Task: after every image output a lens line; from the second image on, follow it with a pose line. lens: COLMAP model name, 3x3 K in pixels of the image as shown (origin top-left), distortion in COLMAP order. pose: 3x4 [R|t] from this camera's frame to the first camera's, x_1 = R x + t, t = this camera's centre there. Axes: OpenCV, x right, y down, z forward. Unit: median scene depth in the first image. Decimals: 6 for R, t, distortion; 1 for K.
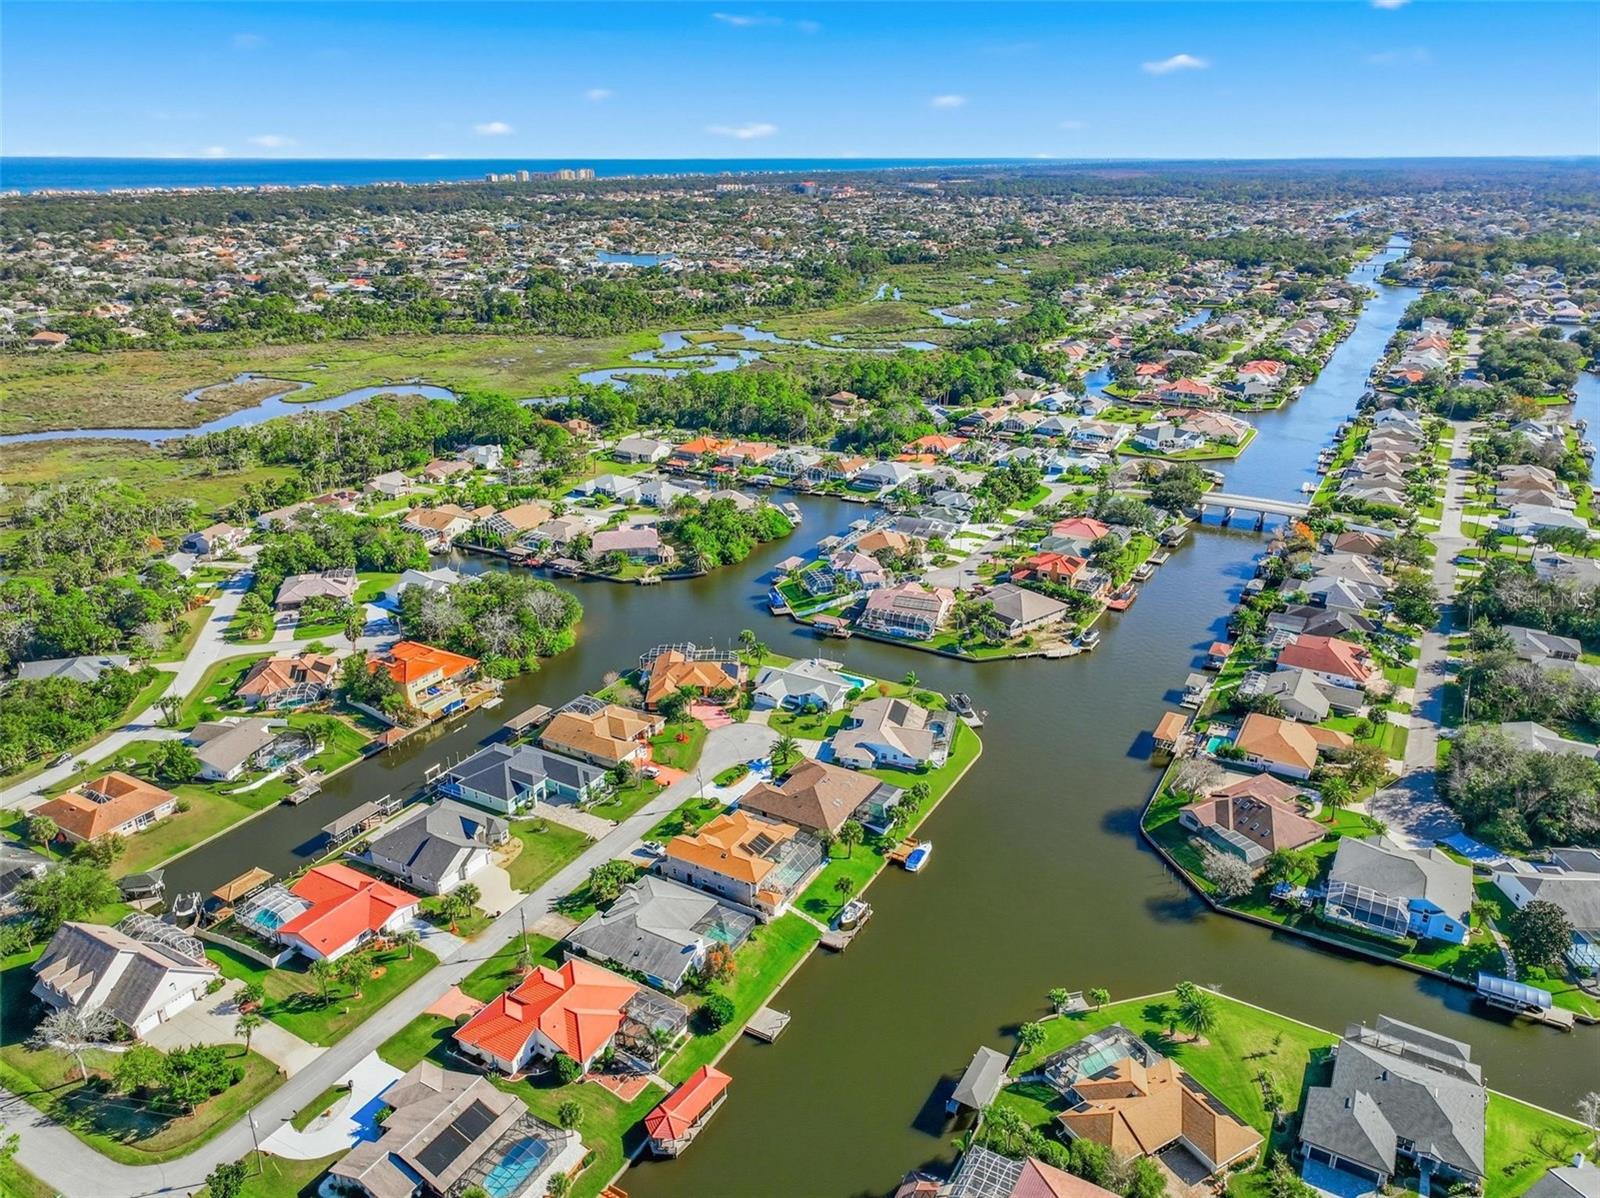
lens RADIAL K [[1130.1, 0, 799.6], [0, 1130.1, 598.4], [0, 0, 1]] dist [0.007498, 0.008438]
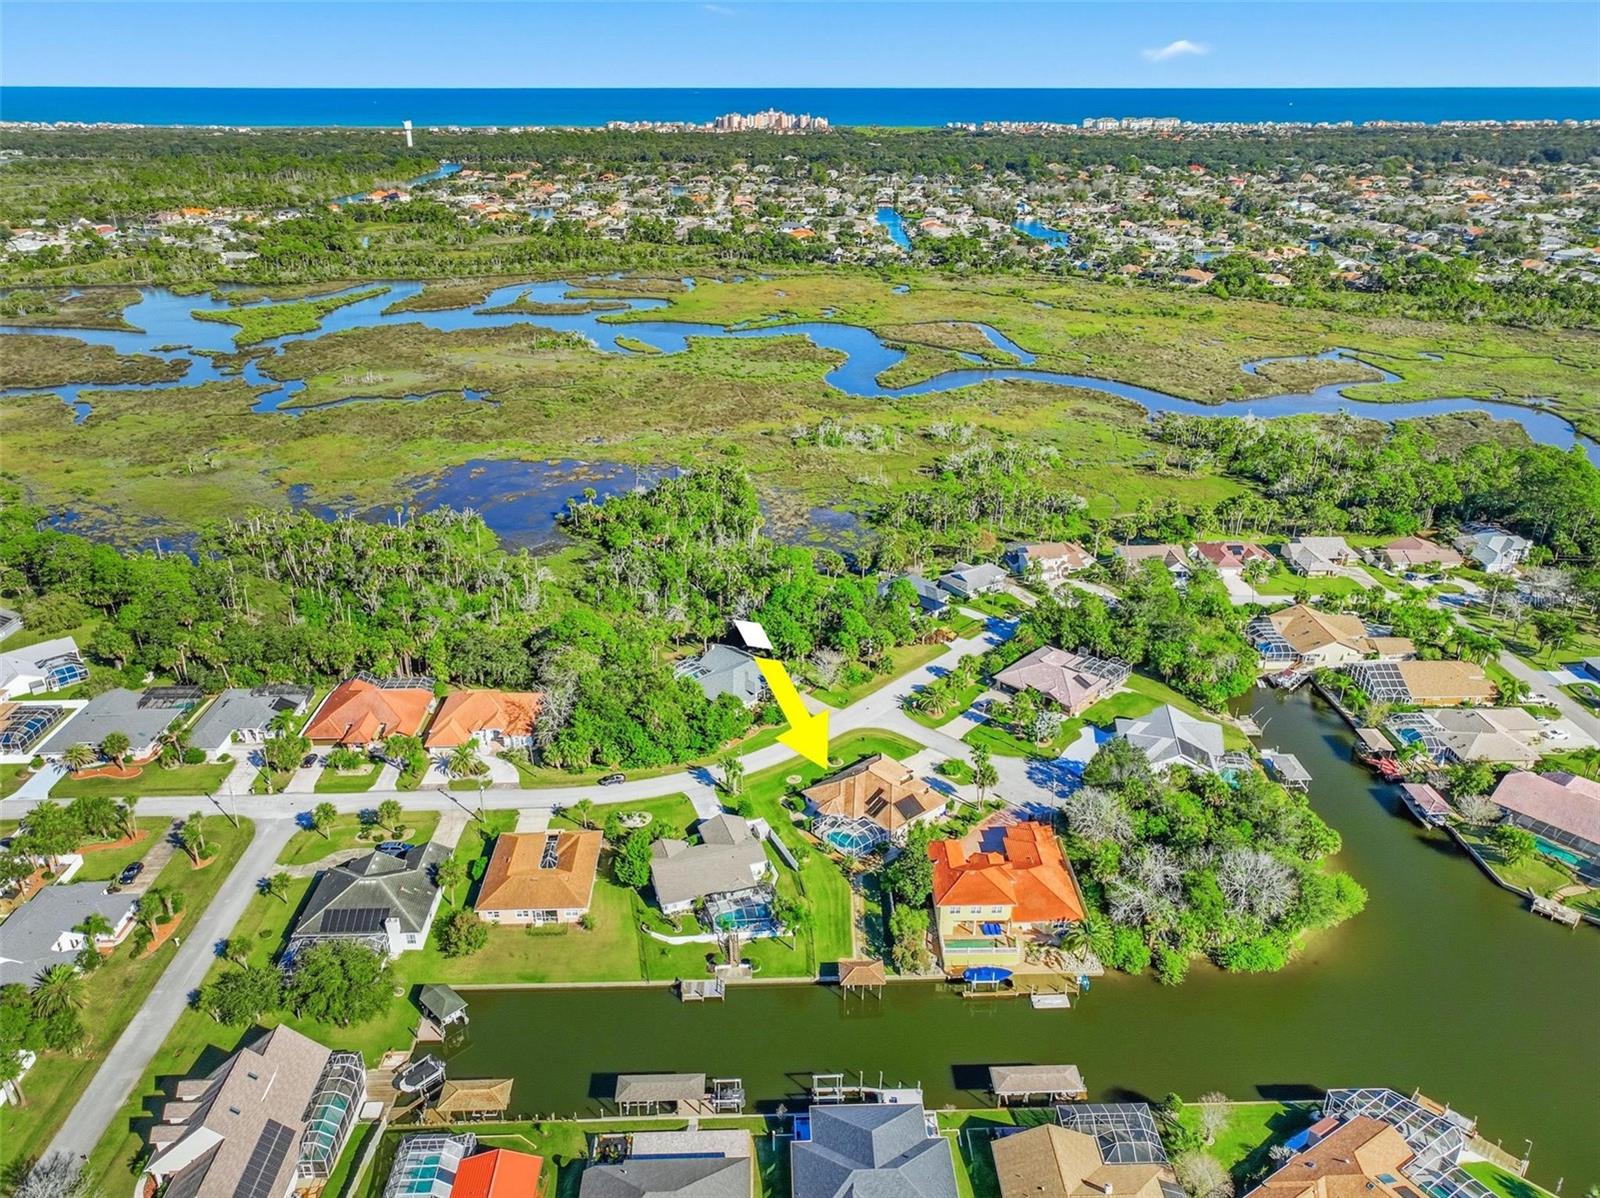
lens RADIAL K [[1130.1, 0, 801.1], [0, 1130.1, 601.0], [0, 0, 1]] dist [0.007498, 0.008438]
pose [[0.523850, 0.356831, -0.773468, 0.042488], [-0.314797, 0.924844, 0.213464, -0.156586], [0.791508, 0.131662, 0.596808, 0.402905]]
